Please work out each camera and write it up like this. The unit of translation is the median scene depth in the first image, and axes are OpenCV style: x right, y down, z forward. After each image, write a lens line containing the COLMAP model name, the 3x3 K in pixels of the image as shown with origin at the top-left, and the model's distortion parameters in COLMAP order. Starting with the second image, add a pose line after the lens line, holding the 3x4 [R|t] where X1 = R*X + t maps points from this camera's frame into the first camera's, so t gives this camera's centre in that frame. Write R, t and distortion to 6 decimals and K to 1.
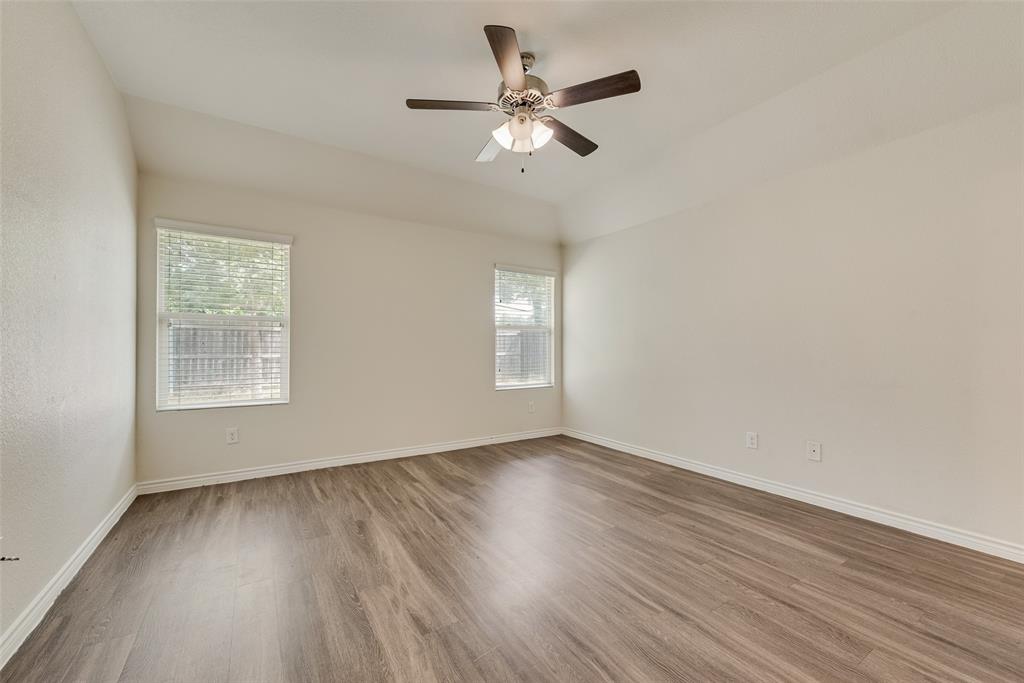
lens RADIAL K [[403.7, 0, 511.2], [0, 403.7, 347.2], [0, 0, 1]] dist [0.016634, -0.004592]
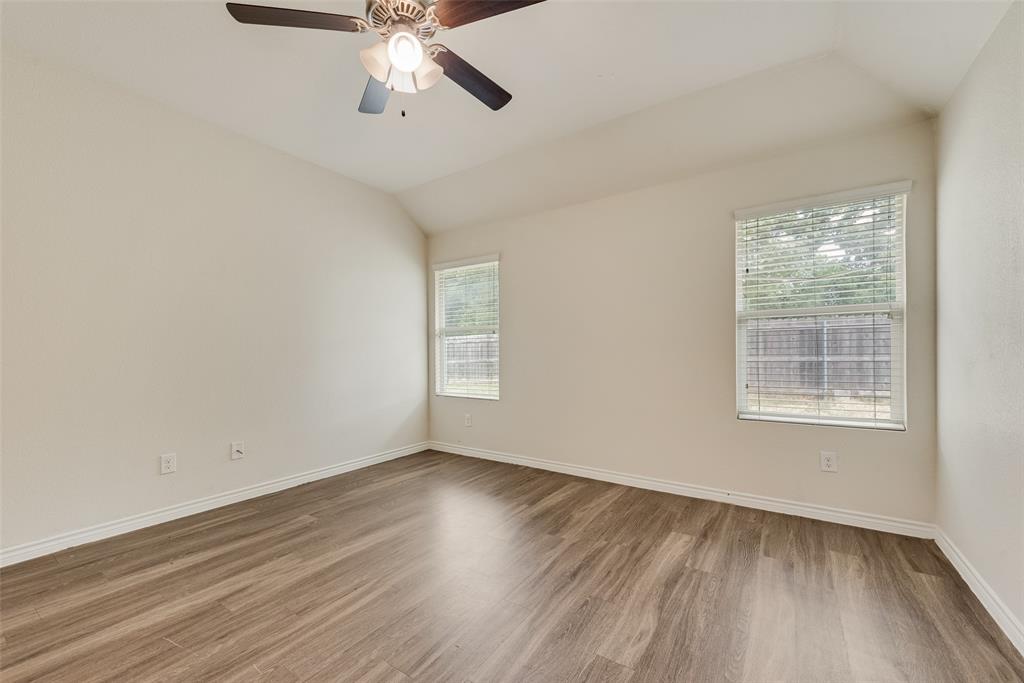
lens RADIAL K [[403.7, 0, 511.2], [0, 403.7, 347.2], [0, 0, 1]] dist [0.016634, -0.004592]
pose [[0.385835, -0.020644, -0.922337, 0.517397], [0.012436, 0.999775, -0.017174, 0.006712], [0.922484, -0.004844, 0.386005, 0.574654]]
